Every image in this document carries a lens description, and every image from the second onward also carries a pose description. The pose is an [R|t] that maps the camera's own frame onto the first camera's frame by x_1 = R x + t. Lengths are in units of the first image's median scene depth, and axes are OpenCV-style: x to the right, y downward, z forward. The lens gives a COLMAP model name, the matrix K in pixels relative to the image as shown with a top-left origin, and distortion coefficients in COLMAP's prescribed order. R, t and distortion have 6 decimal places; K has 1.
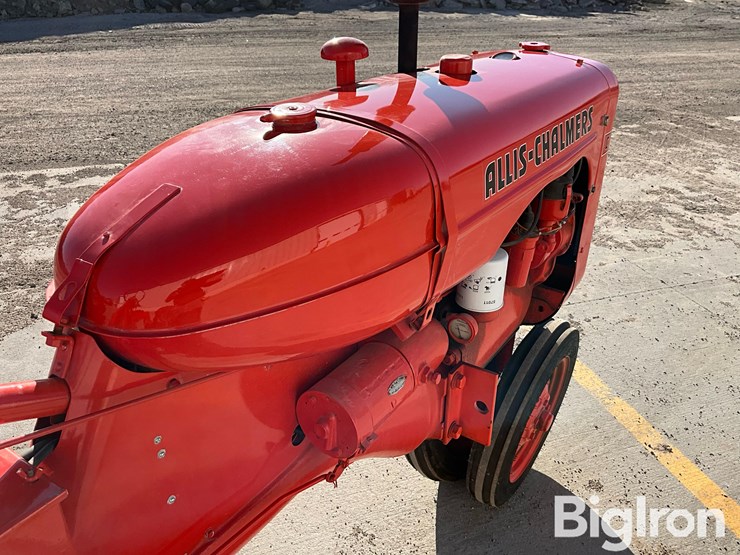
lens RADIAL K [[610.6, 0, 370.0], [0, 610.6, 277.5], [0, 0, 1]] dist [0.075716, -0.153059]
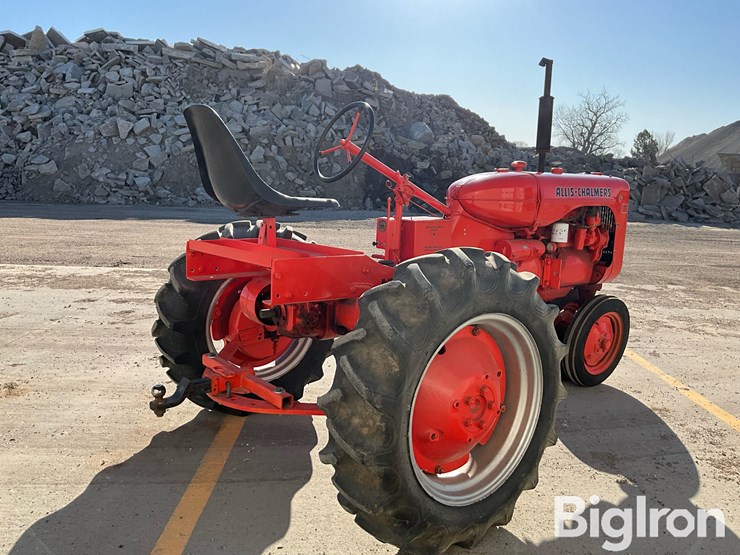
lens RADIAL K [[610.6, 0, 370.0], [0, 610.6, 277.5], [0, 0, 1]] dist [0.075716, -0.153059]
pose [[0.953208, 0.070392, -0.294005, 0.203173], [-0.160106, 0.942476, -0.293436, 1.273015], [0.256437, 0.326778, 0.909646, -1.953347]]
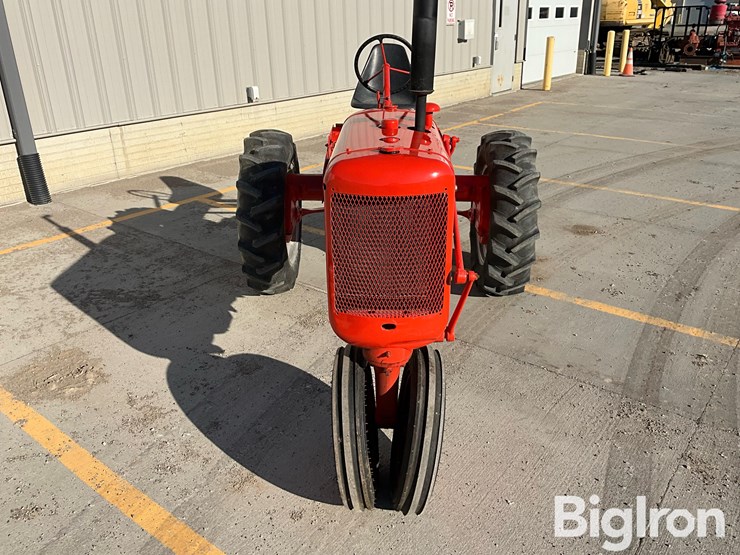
lens RADIAL K [[607.8, 0, 372.4], [0, 607.8, 283.7], [0, 0, 1]] dist [0.094427, -0.154895]
pose [[-0.839111, 0.218742, -0.498040, 1.317100], [-0.251453, 0.655904, 0.711731, -1.449342], [0.482352, 0.722455, -0.495373, 2.432376]]
